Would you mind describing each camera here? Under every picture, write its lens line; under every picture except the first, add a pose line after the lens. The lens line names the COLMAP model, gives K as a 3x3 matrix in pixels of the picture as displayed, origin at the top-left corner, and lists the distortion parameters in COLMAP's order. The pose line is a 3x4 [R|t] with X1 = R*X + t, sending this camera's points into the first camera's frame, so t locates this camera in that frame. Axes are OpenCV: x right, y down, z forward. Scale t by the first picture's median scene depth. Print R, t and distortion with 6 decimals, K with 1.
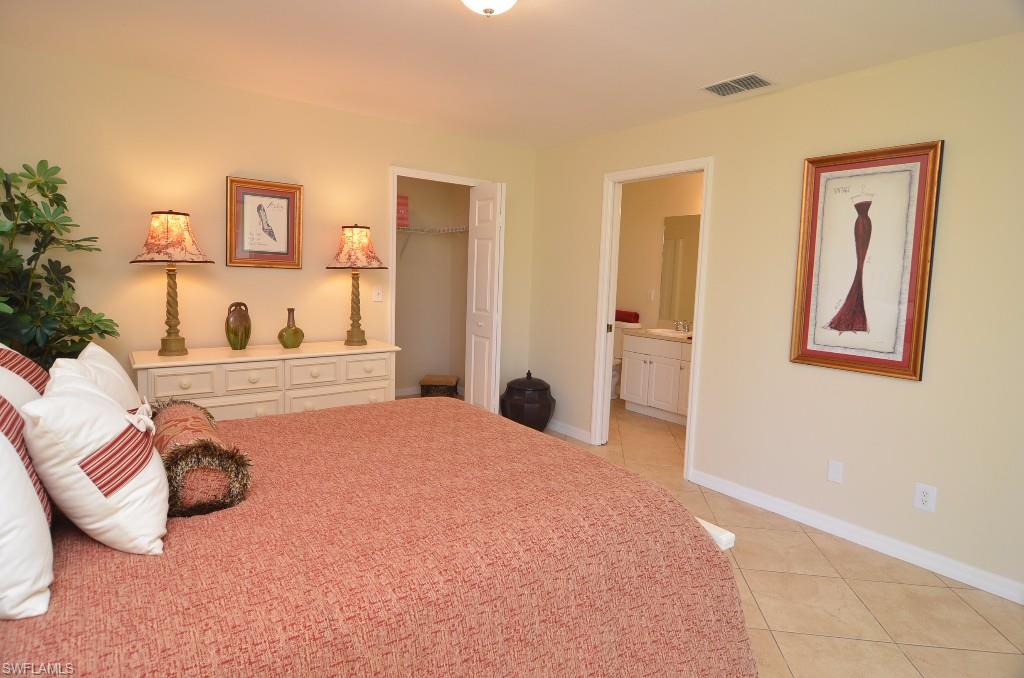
lens RADIAL K [[547.7, 0, 513.4], [0, 547.7, 326.3], [0, 0, 1]] dist [-0.005257, -0.011127]
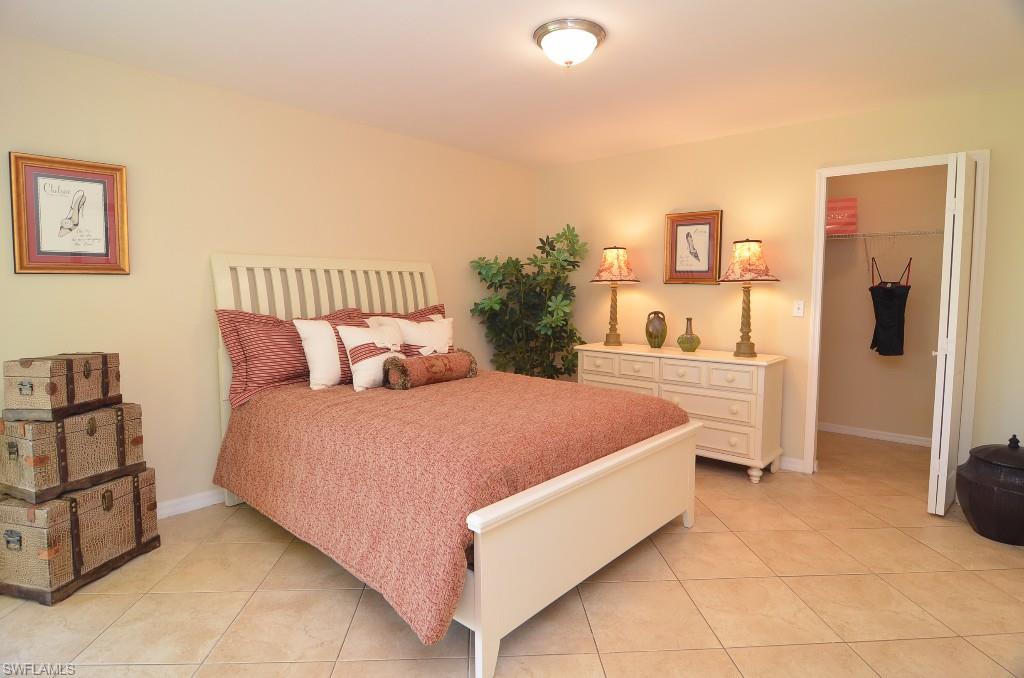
lens RADIAL K [[547.7, 0, 513.4], [0, 547.7, 326.3], [0, 0, 1]] dist [-0.005257, -0.011127]
pose [[0.191093, 0.050023, -0.980296, 0.662949], [-0.081637, 0.996050, 0.034914, -0.024369], [0.978171, 0.073357, 0.194422, 0.388859]]
